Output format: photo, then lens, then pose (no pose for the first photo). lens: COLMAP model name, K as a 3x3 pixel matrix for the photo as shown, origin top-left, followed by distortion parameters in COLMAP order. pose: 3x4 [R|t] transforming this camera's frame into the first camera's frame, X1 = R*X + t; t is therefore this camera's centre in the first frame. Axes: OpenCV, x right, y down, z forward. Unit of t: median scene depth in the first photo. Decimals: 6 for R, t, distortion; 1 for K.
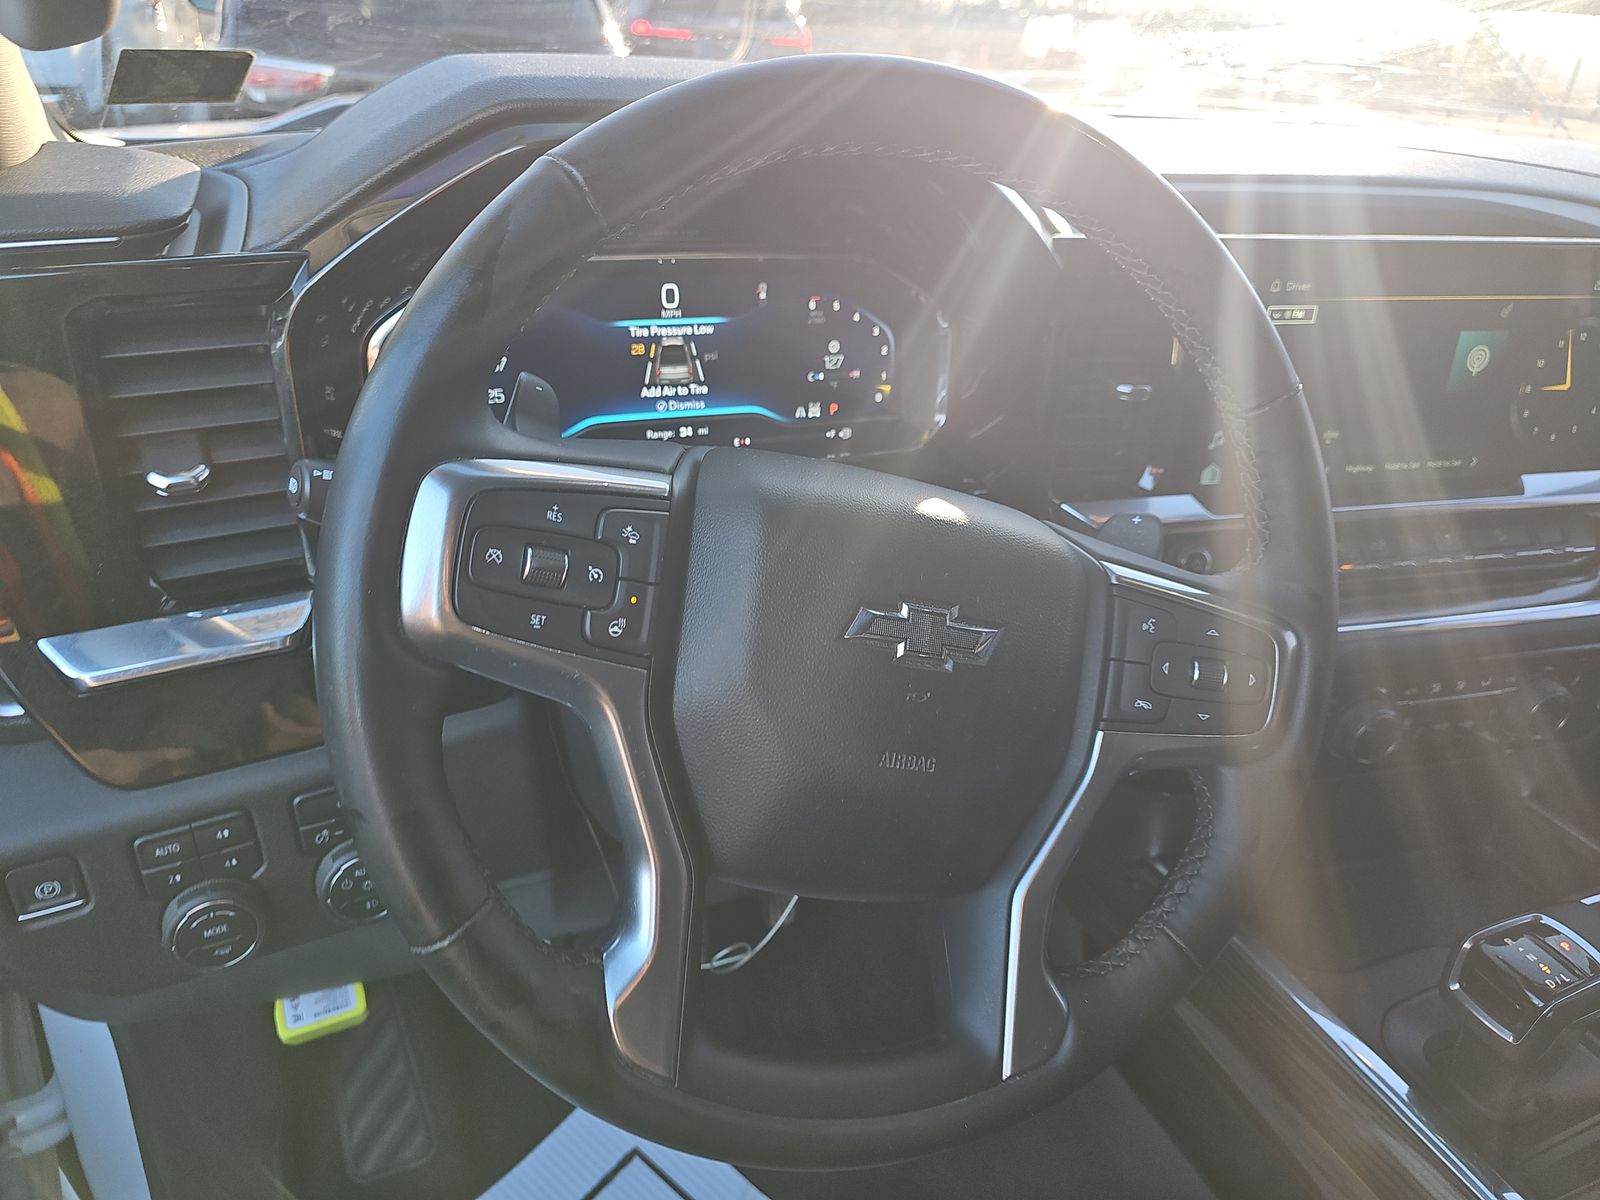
lens RADIAL K [[1001.2, 0, 800.0], [0, 1001.2, 600.0], [0, 0, 1]] dist [0.044568, -0.038180]
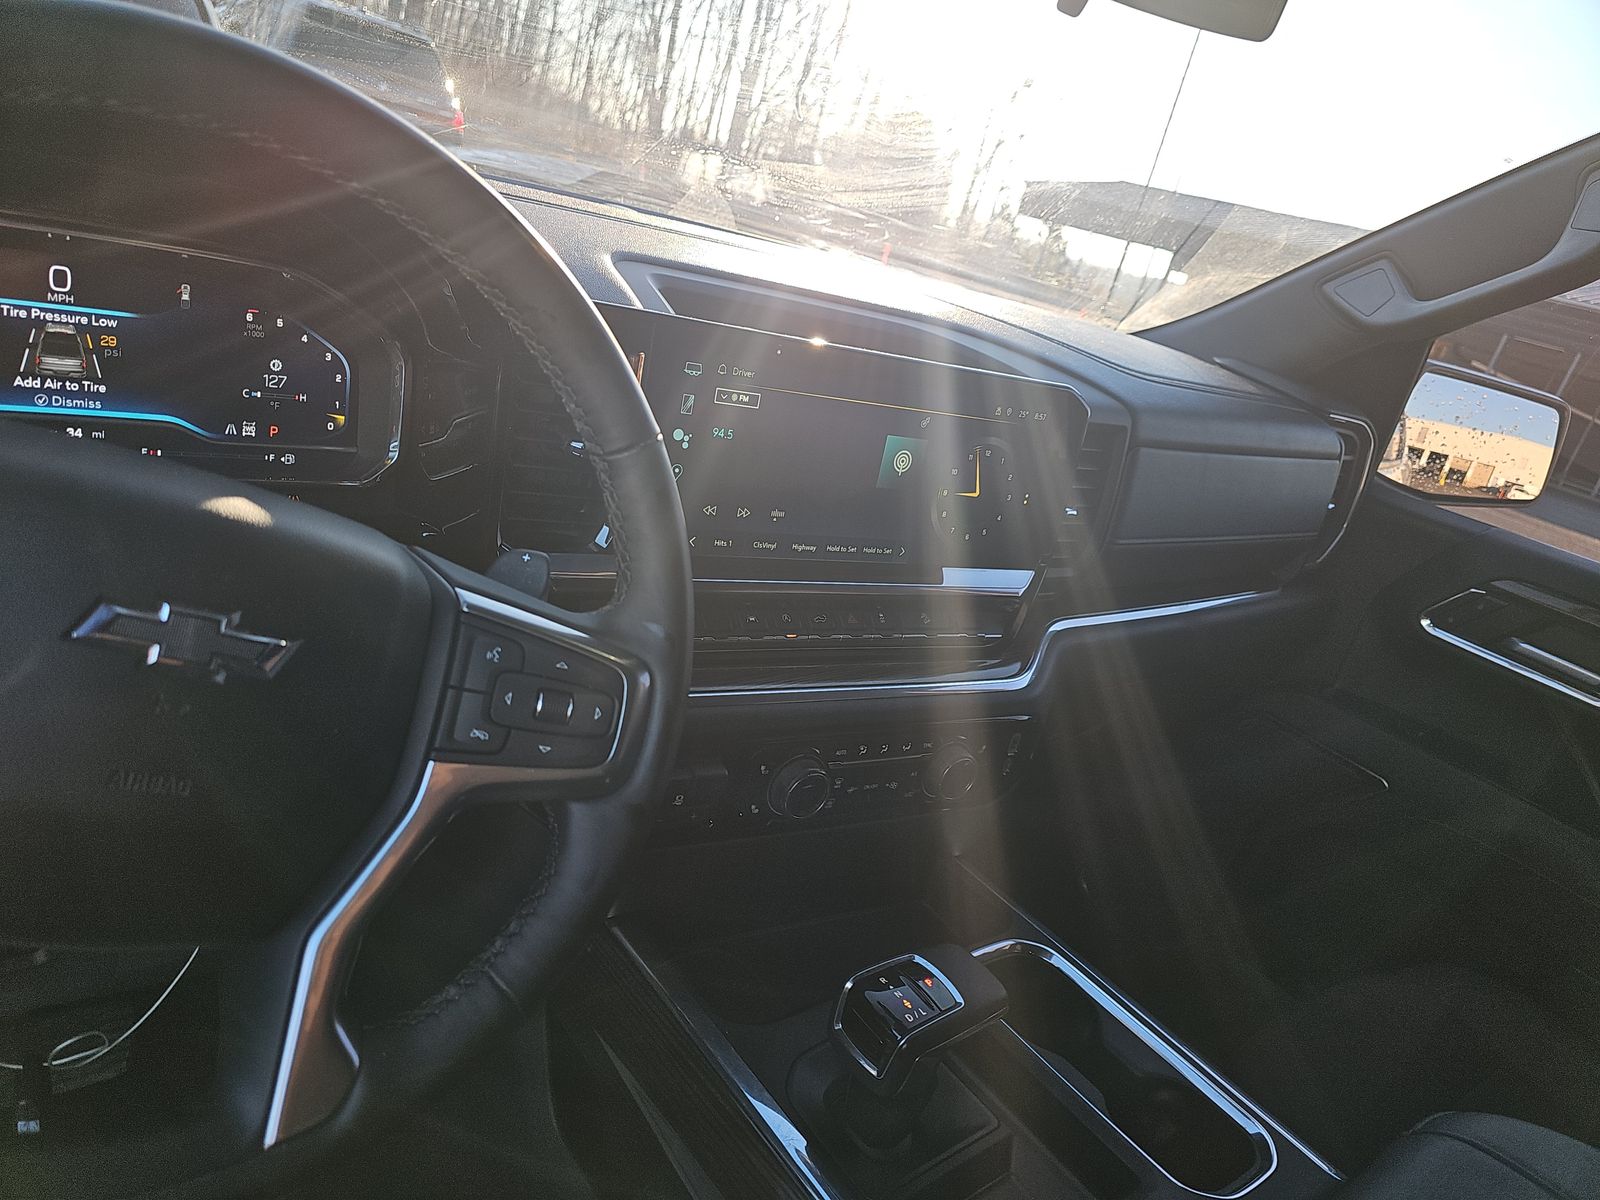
lens RADIAL K [[1001.2, 0, 800.0], [0, 1001.2, 600.0], [0, 0, 1]] dist [0.044568, -0.038180]
pose [[0.948596, 0.072885, 0.307983, 0.231459], [-0.041785, 0.993445, -0.106402, 0.046309], [-0.313720, 0.088063, 0.945423, -0.024257]]
